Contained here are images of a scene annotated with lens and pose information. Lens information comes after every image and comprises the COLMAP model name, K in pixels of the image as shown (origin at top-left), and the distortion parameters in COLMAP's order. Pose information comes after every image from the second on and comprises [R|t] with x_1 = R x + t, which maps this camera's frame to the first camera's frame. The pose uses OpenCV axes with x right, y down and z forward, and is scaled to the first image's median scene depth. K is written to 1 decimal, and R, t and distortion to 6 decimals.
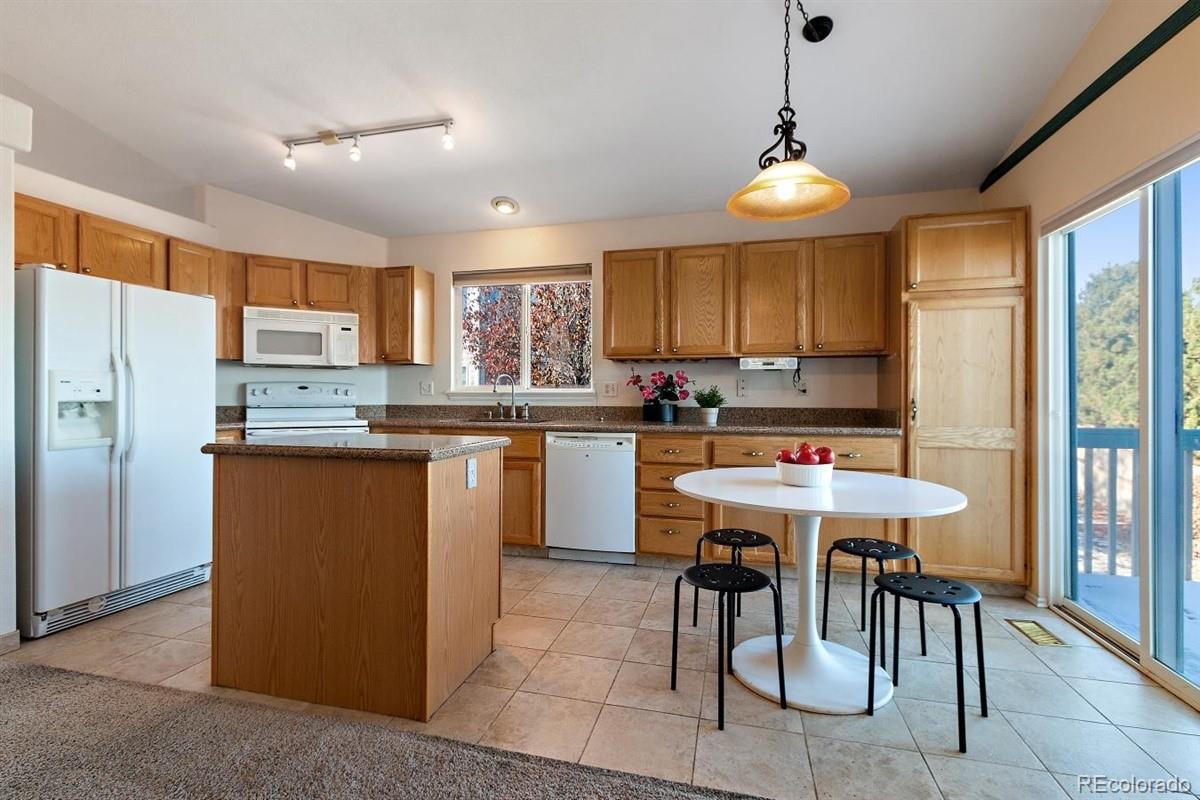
lens RADIAL K [[548.2, 0, 594.5], [0, 548.2, 395.7], [0, 0, 1]] dist [0.000684, 0.000340]
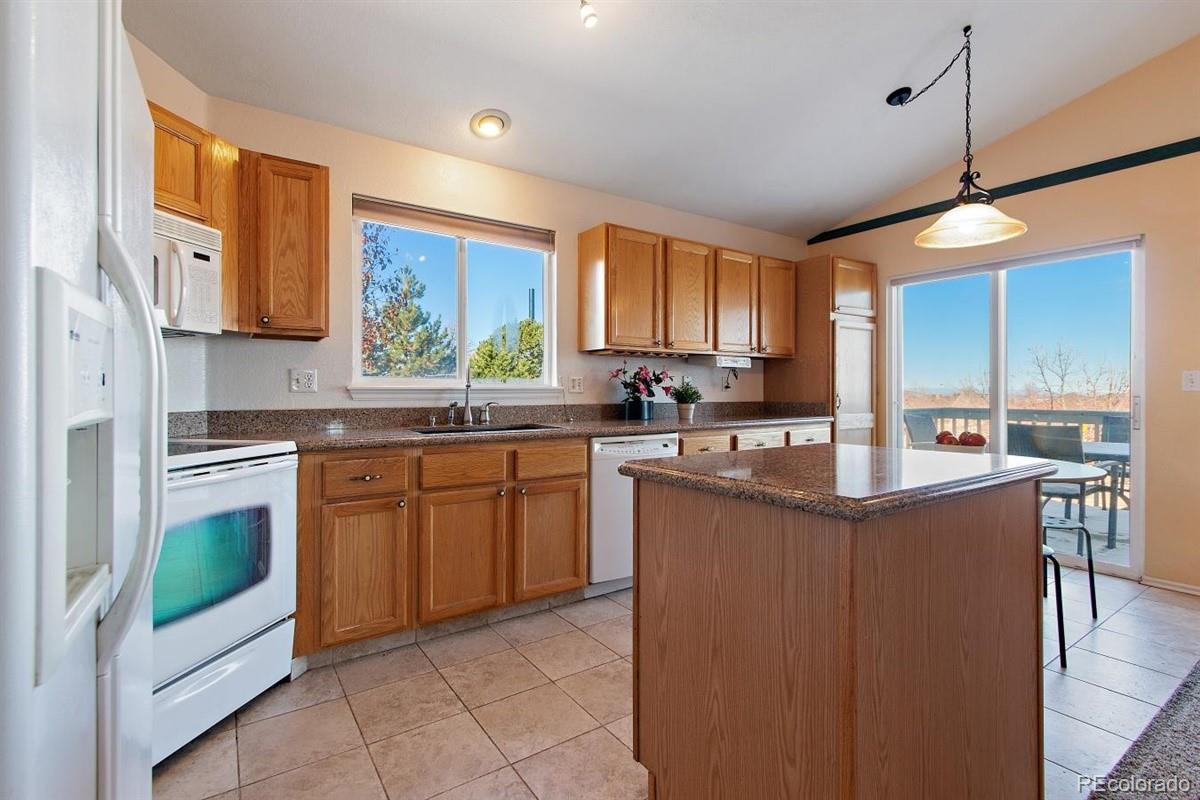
lens RADIAL K [[538.5, 0, 595.8], [0, 538.5, 390.8], [0, 0, 1]] dist [-0.000597, 0.000313]
pose [[0.658766, -0.002313, 0.752345, -0.658579], [0.002904, 0.999996, 0.000531, -0.002523], [-0.752343, 0.001835, 0.658769, 0.484218]]
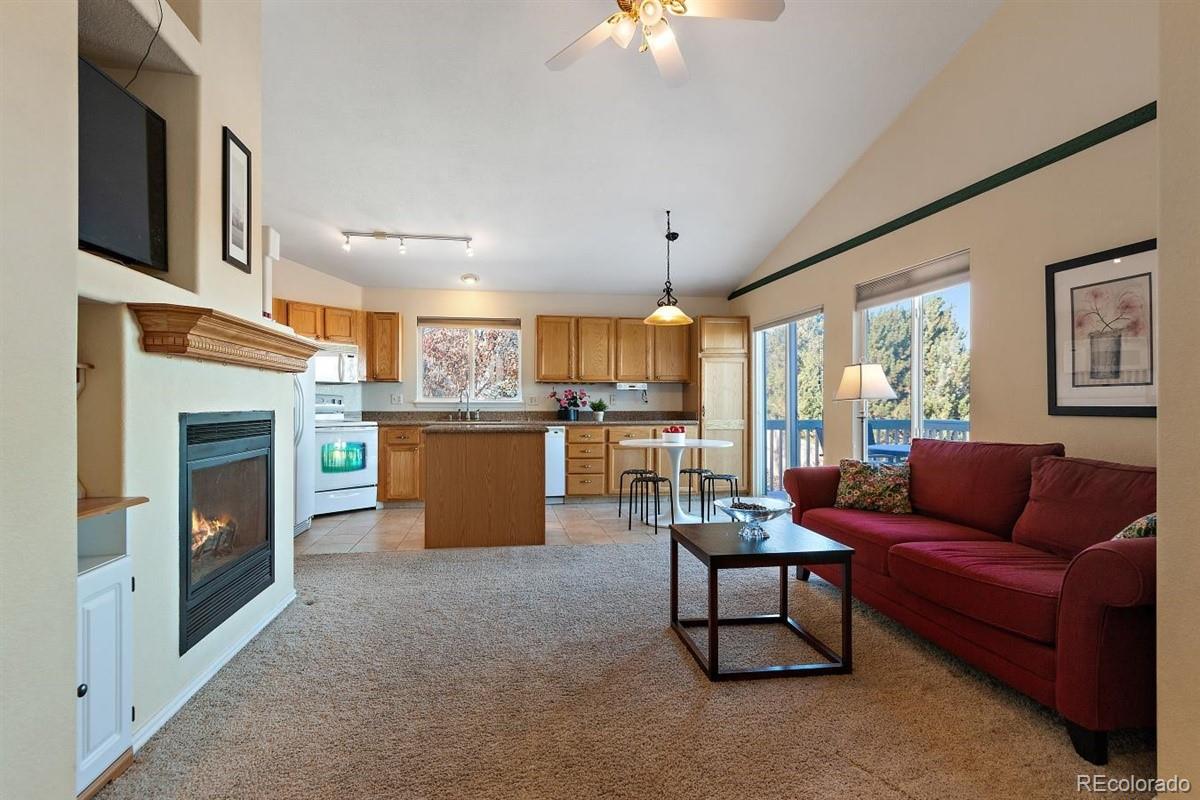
lens RADIAL K [[574.4, 0, 595.2], [0, 574.4, 402.5], [0, 0, 1]] dist [0.001188, 0.000158]
pose [[0.911259, 0.000864, 0.411833, -0.553007], [0.000447, 0.999995, -0.003087, -0.000171], [-0.411834, 0.002997, 0.911254, -0.648876]]
